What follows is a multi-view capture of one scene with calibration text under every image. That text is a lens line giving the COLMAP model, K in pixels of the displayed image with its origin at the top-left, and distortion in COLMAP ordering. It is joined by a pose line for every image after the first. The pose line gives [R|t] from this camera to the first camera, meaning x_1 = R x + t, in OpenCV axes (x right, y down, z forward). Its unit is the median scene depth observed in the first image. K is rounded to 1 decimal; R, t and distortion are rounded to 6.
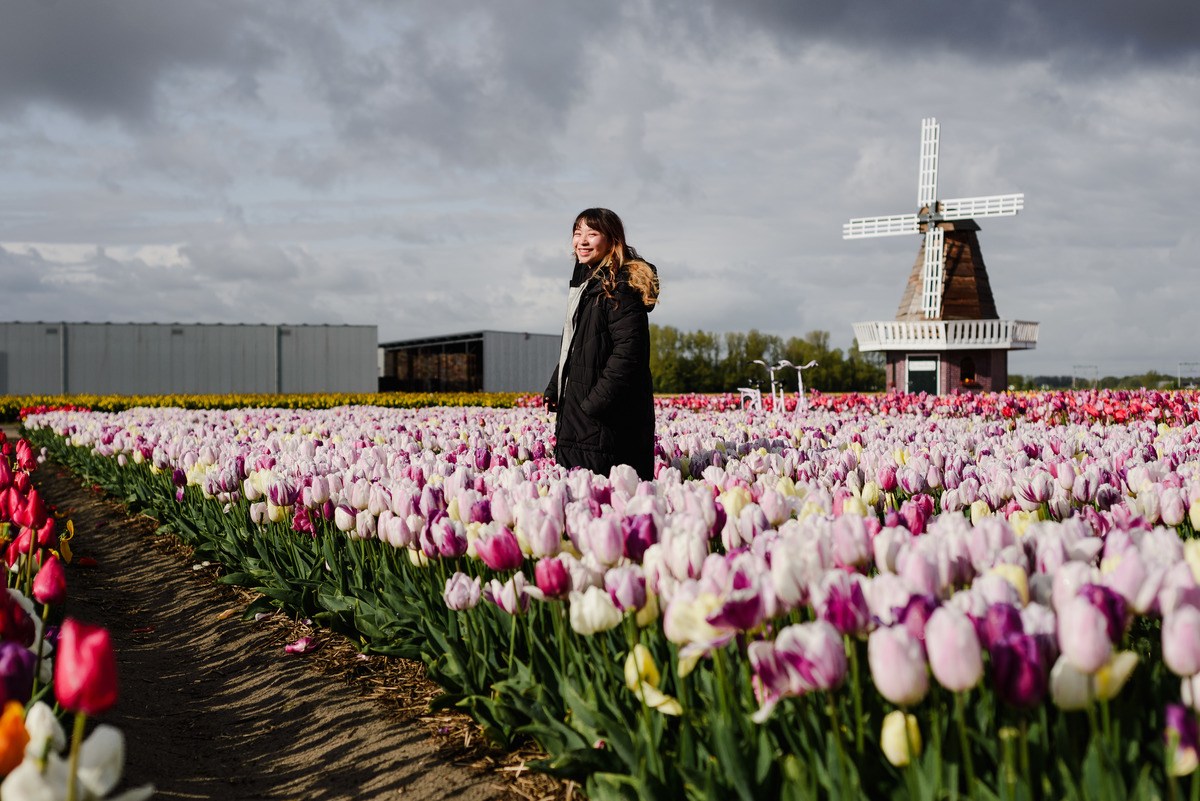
lens RADIAL K [[2144.1, 0, 628.0], [0, 2144.1, 401.2], [0, 0, 1]] dist [0.023087, 0.094148]
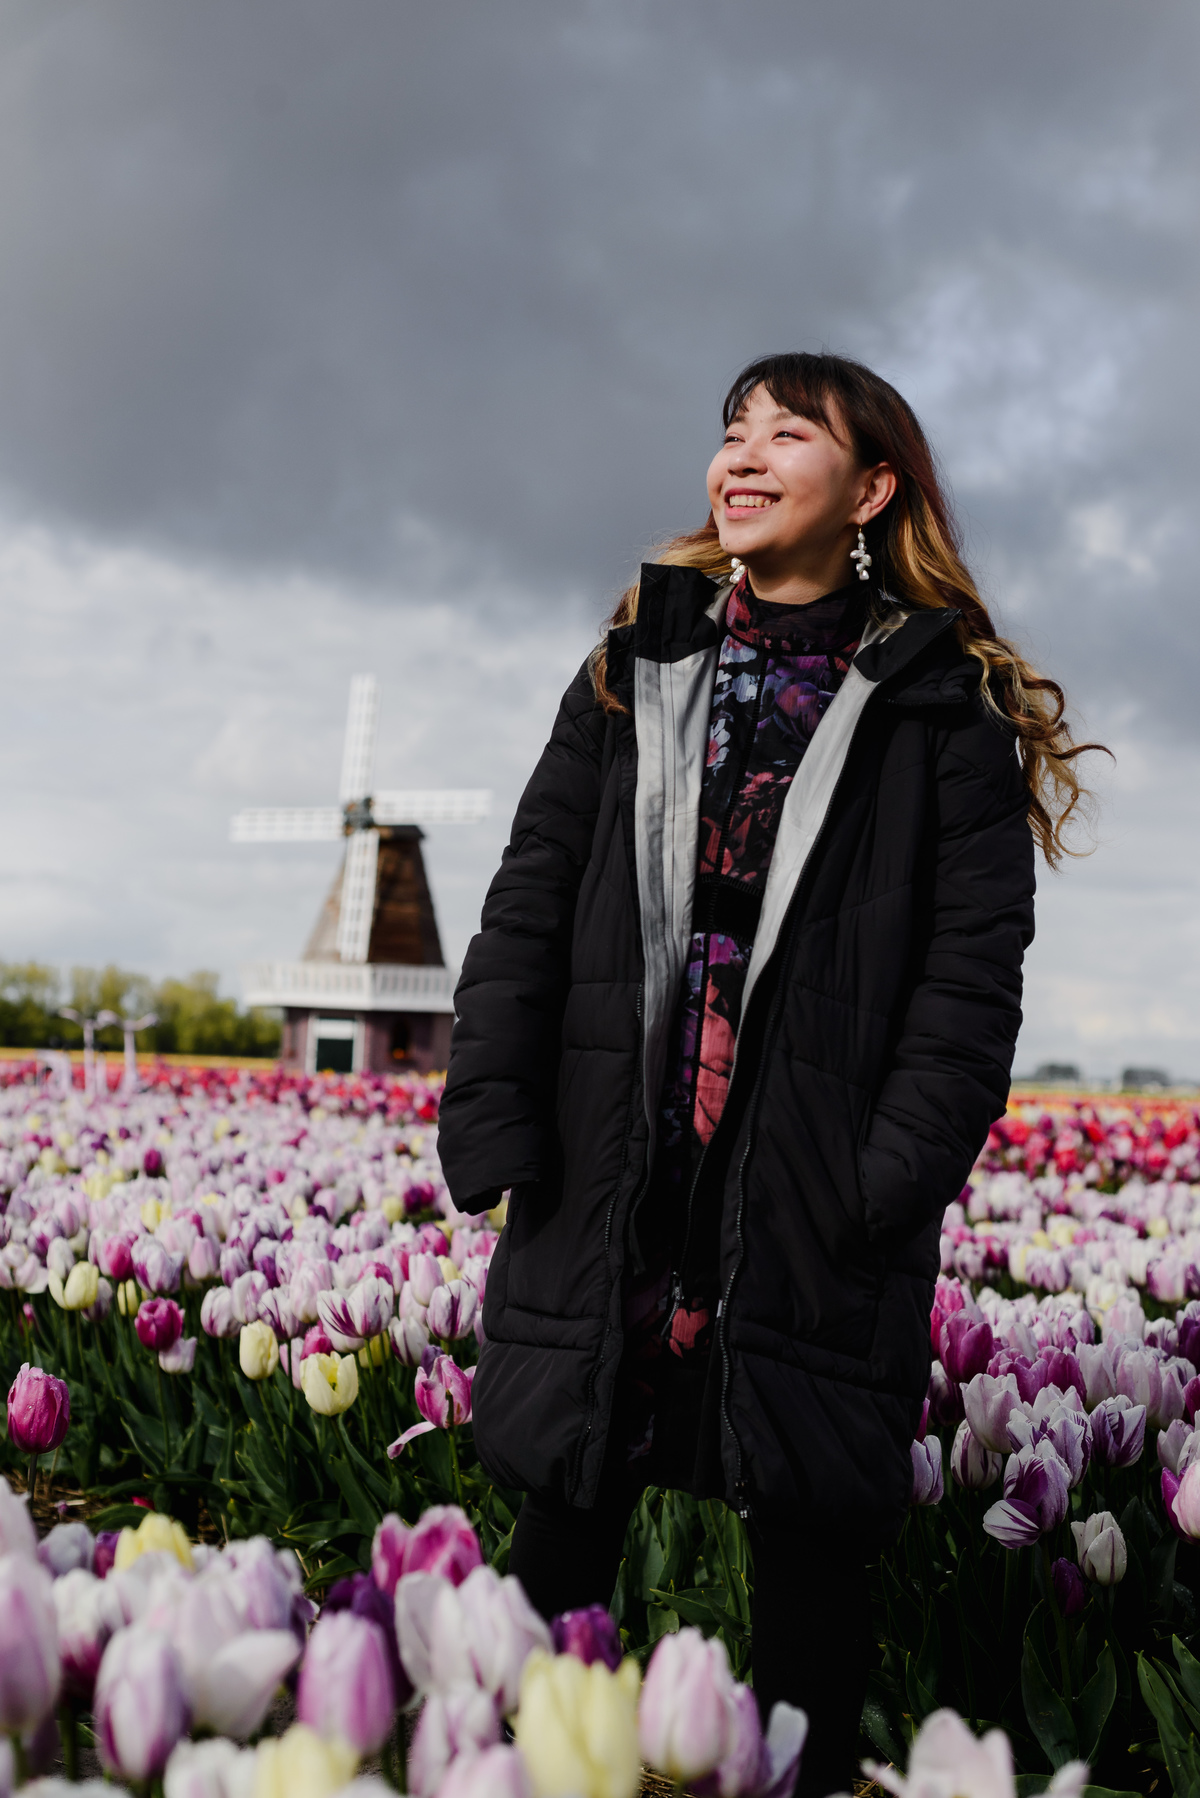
lens RADIAL K [[2360.5, 0, 599.2], [0, 2360.5, 900.3], [0, 0, 1]] dist [-0.015320, 0.008733]
pose [[0.979934, 0.059303, 0.190296, 0.077333], [-0.047661, 0.996734, -0.065186, -0.013210], [-0.193541, 0.054808, 0.979560, 0.249242]]
